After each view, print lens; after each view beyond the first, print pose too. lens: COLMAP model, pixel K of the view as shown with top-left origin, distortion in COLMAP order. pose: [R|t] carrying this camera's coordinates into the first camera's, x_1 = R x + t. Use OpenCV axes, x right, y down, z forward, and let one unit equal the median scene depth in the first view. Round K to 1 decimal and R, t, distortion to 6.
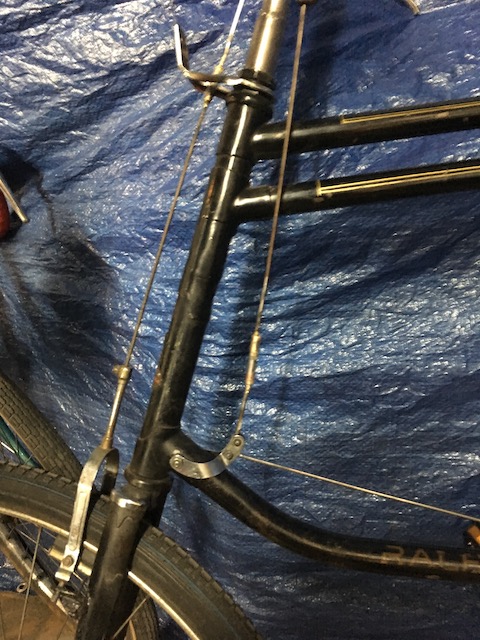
lens RADIAL K [[533.5, 0, 240.4], [0, 533.5, 318.5], [0, 0, 1]] dist [0.026897, -0.013768]
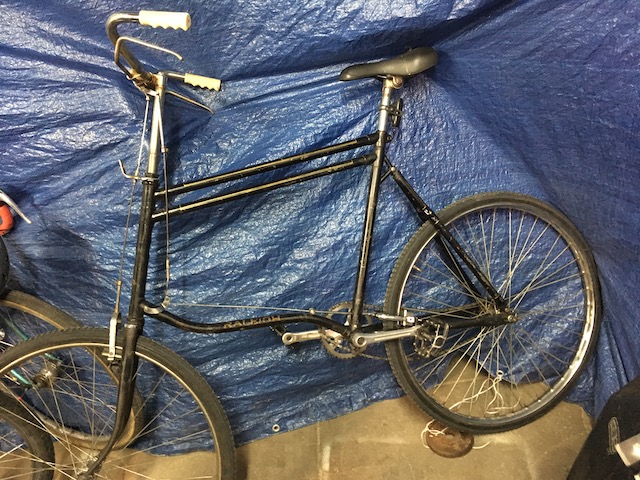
lens RADIAL K [[533.5, 0, 326.2], [0, 533.5, 236.3], [0, 0, 1]] dist [0.026897, -0.013768]
pose [[0.934128, -0.170310, 0.313686, -0.036521], [0.165104, 0.985325, 0.043299, -0.056652], [-0.316457, 0.011344, 0.948539, -1.385526]]
